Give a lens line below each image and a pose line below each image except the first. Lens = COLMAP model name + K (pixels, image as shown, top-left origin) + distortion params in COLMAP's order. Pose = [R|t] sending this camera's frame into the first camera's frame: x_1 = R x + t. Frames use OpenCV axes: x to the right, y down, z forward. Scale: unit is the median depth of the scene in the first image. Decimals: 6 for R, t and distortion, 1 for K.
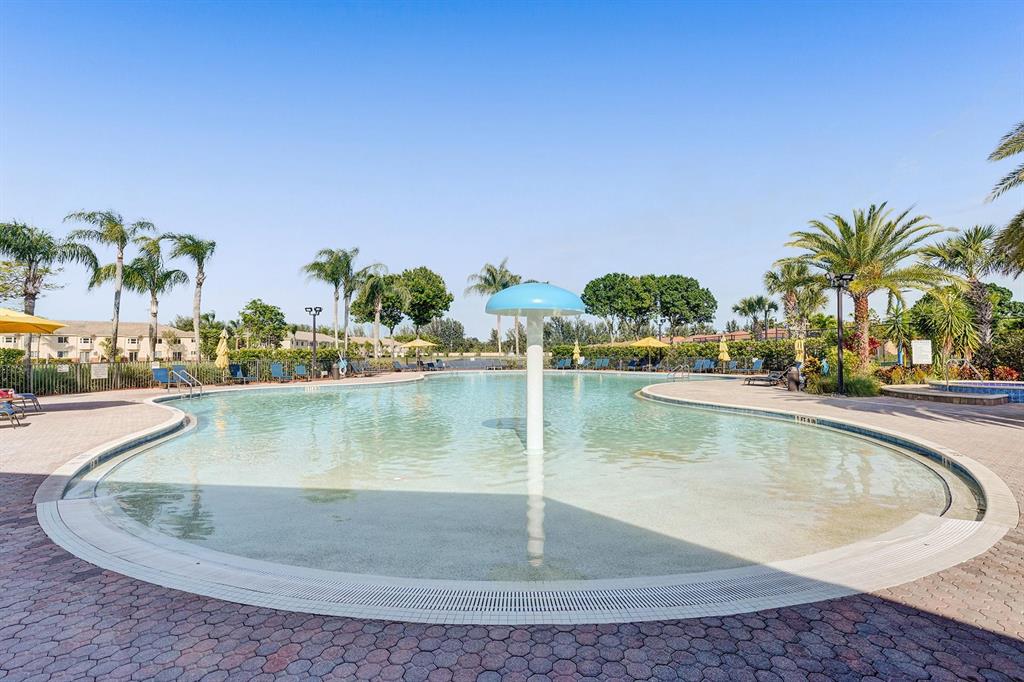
lens RADIAL K [[475.8, 0, 512.0], [0, 475.8, 341.0], [0, 0, 1]] dist [-0.000313, -0.000033]
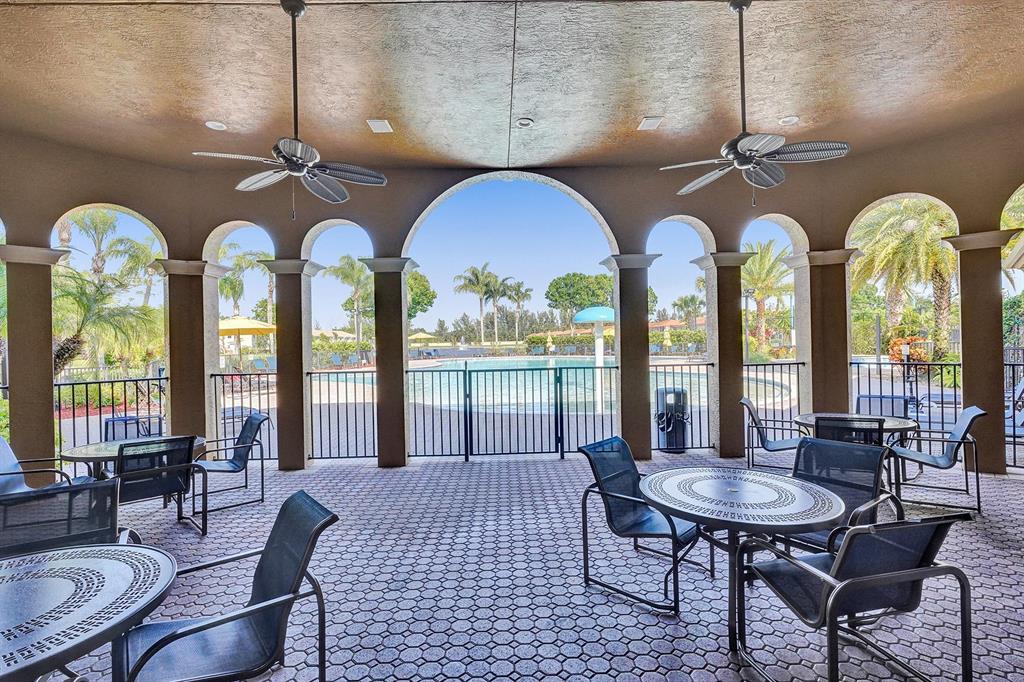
lens RADIAL K [[475.8, 0, 512.0], [0, 475.8, 341.0], [0, 0, 1]] dist [-0.000313, -0.000033]
pose [[0.991070, -0.016921, 0.132266, -0.104930], [0.013832, 0.999611, 0.024237, -0.006393], [-0.132624, -0.022191, 0.990918, -0.165057]]
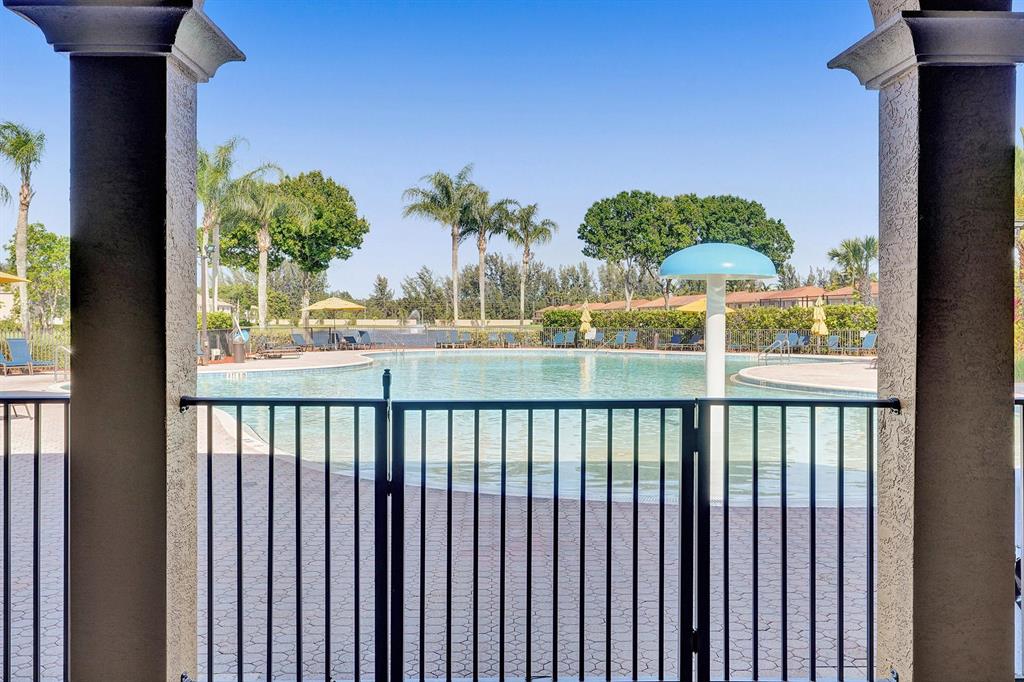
lens RADIAL K [[860.9, 0, 512.0], [0, 860.9, 341.0], [0, 0, 1]] dist [0.020342, 0.002996]
pose [[0.990912, 0.002433, 0.134493, -0.098567], [-0.009085, 0.998764, 0.048871, -0.003292], [-0.134208, -0.049649, 0.989709, -0.092387]]
